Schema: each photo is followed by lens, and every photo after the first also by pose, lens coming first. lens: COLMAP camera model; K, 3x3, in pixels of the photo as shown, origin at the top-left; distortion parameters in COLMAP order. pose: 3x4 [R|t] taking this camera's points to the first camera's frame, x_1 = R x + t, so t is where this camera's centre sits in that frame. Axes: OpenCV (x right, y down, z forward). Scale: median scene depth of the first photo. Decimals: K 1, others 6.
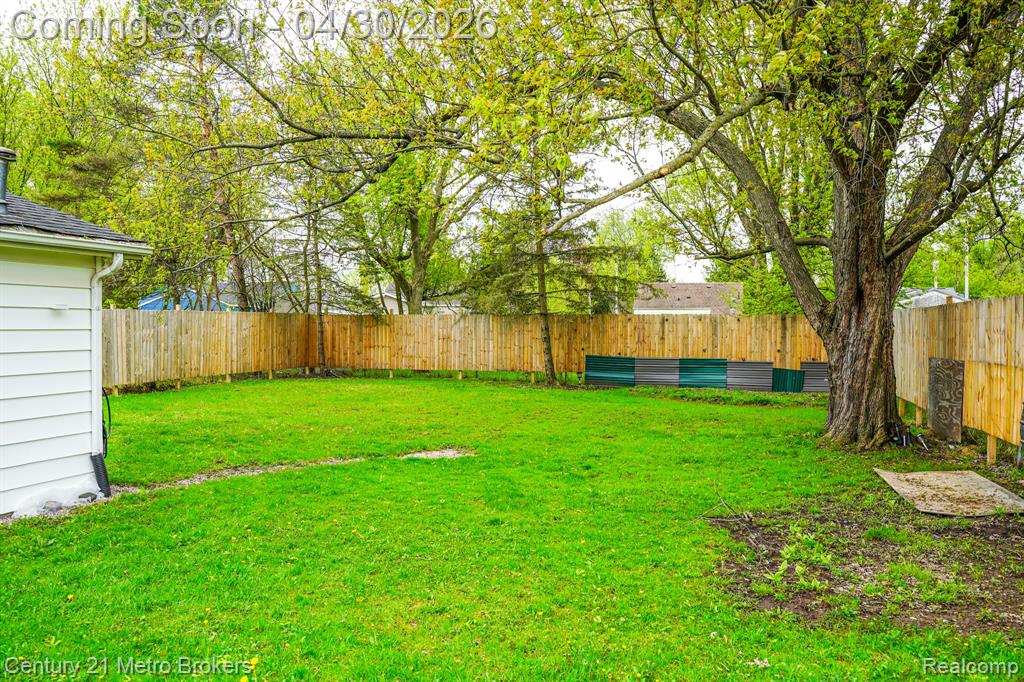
lens RADIAL K [[838.9, 0, 511.4], [0, 838.9, 340.2], [0, 0, 1]] dist [-0.110263, 0.082745]
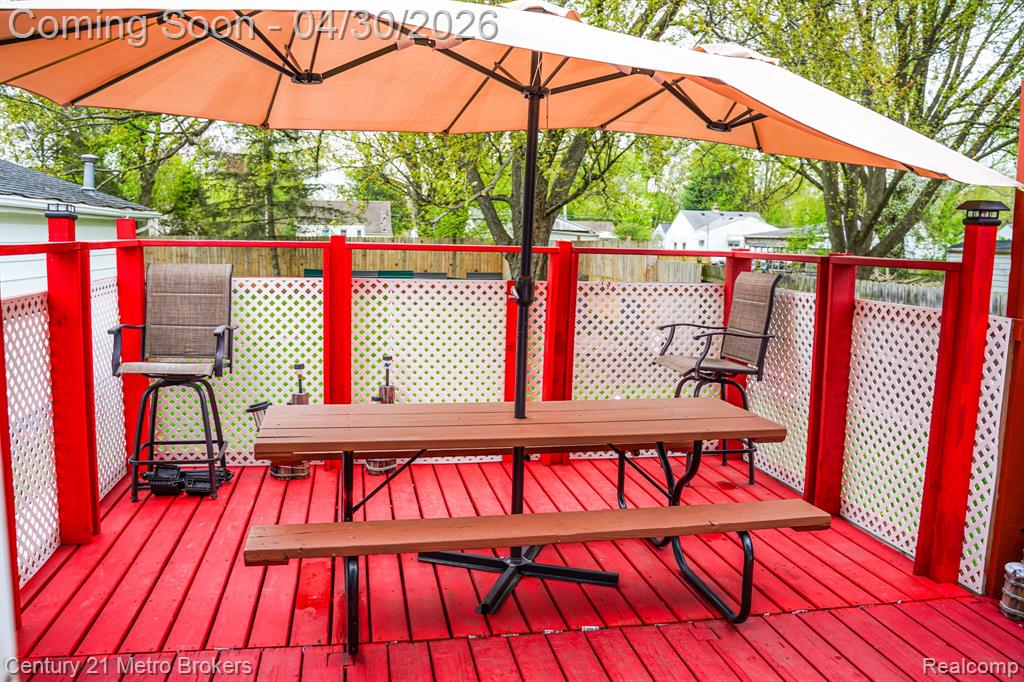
lens RADIAL K [[838.9, 0, 512.5], [0, 838.9, 341.4], [0, 0, 1]] dist [-0.110263, 0.082745]
pose [[0.895473, -0.046511, 0.442679, -0.320264], [-0.004701, 0.993482, 0.113892, -0.030449], [-0.445091, -0.104068, 0.889418, -0.439699]]
